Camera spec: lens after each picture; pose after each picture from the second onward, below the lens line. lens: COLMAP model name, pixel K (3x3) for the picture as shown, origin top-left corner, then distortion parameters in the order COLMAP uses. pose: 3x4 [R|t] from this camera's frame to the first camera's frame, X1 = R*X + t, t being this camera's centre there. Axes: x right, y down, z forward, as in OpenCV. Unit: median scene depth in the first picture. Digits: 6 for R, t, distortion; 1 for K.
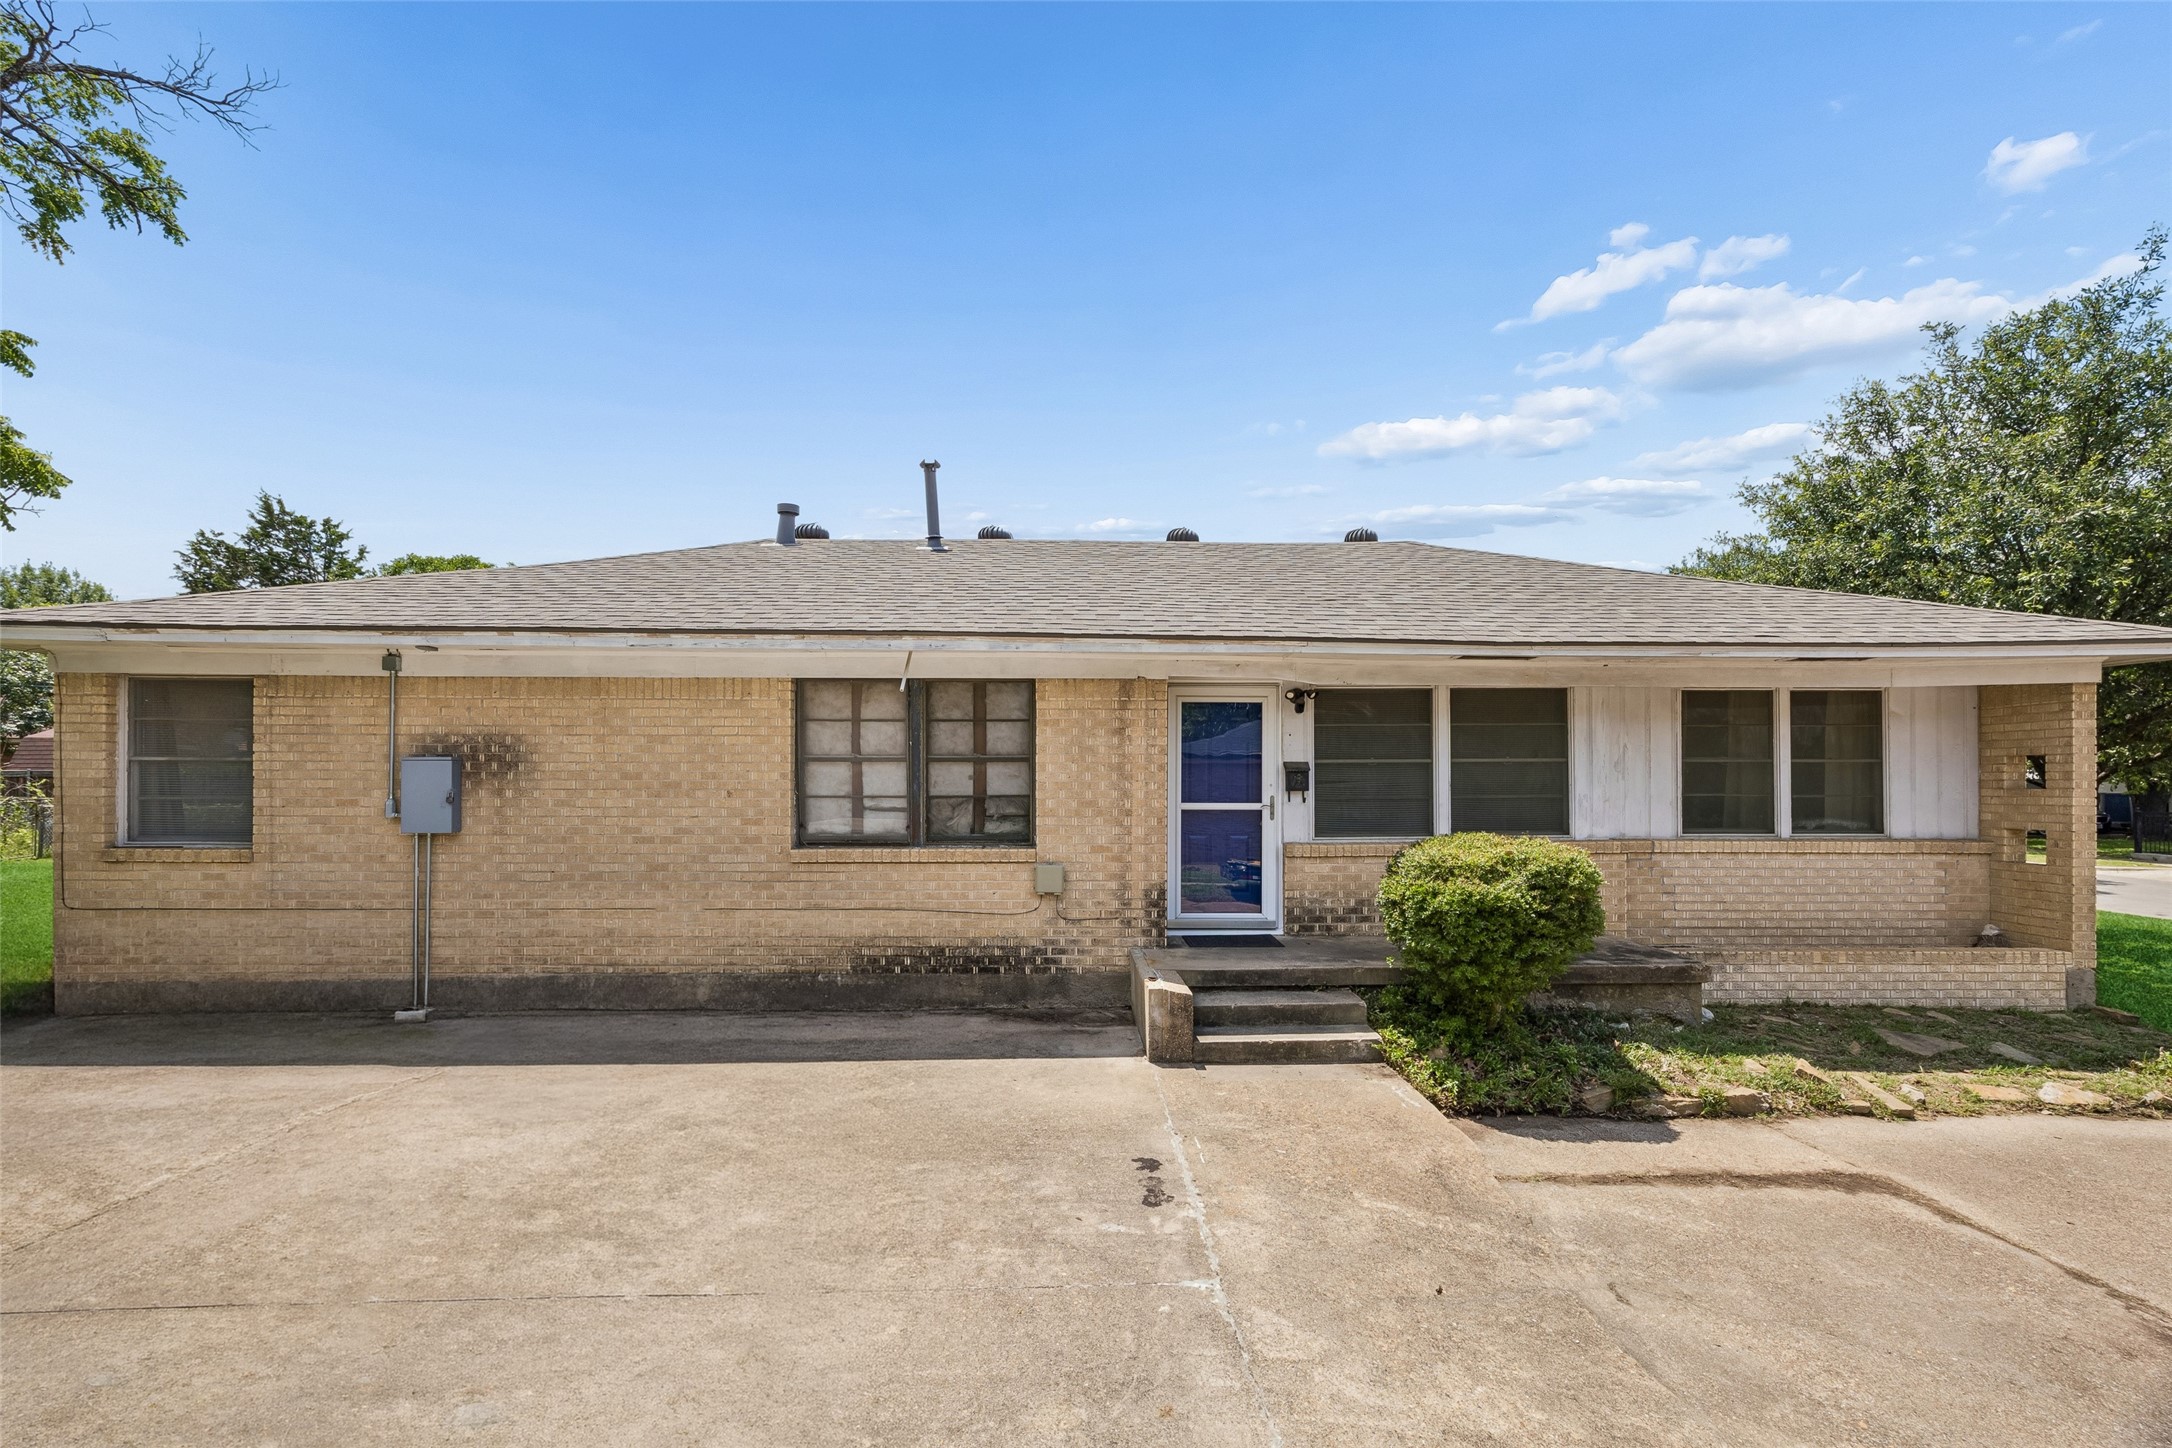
lens RADIAL K [[864.5, 0, 1085.8], [0, 864.5, 782.8], [0, 0, 1]] dist [-0.000920, -0.000481]
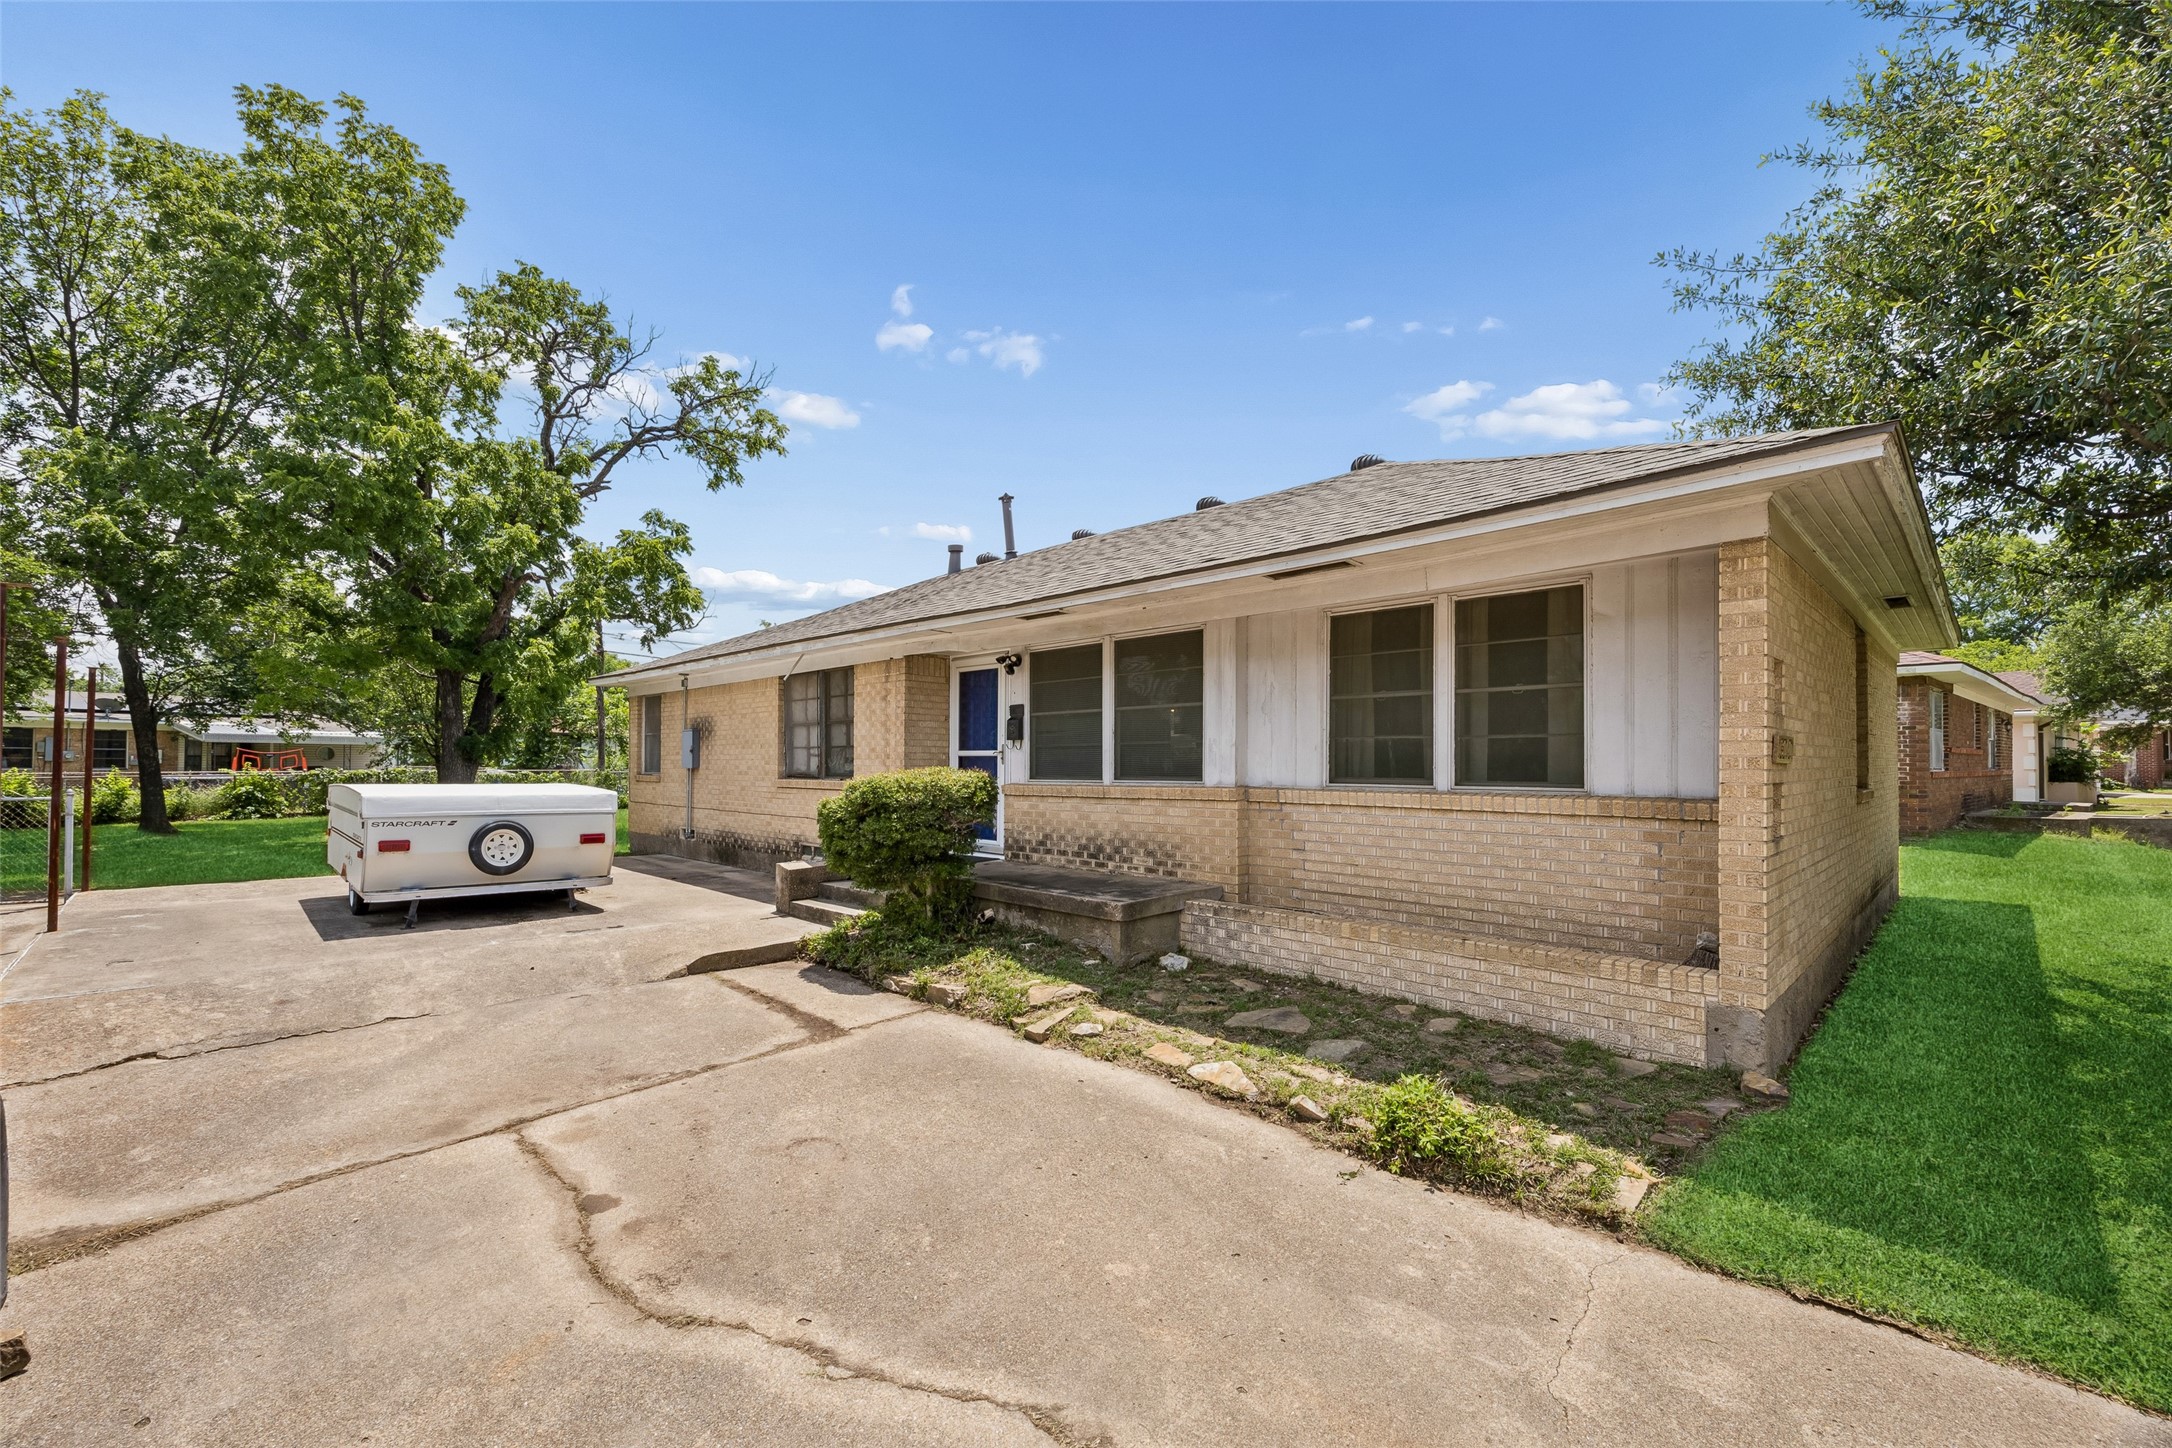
lens RADIAL K [[924.6, 0, 1085.7], [0, 924.6, 757.6], [0, 0, 1]] dist [-0.026373, 0.000033]
pose [[0.678091, -0.002889, -0.734972, 1.229761], [-0.001528, 0.999985, -0.005341, 0.039716], [0.734976, 0.004744, 0.678076, 0.205701]]
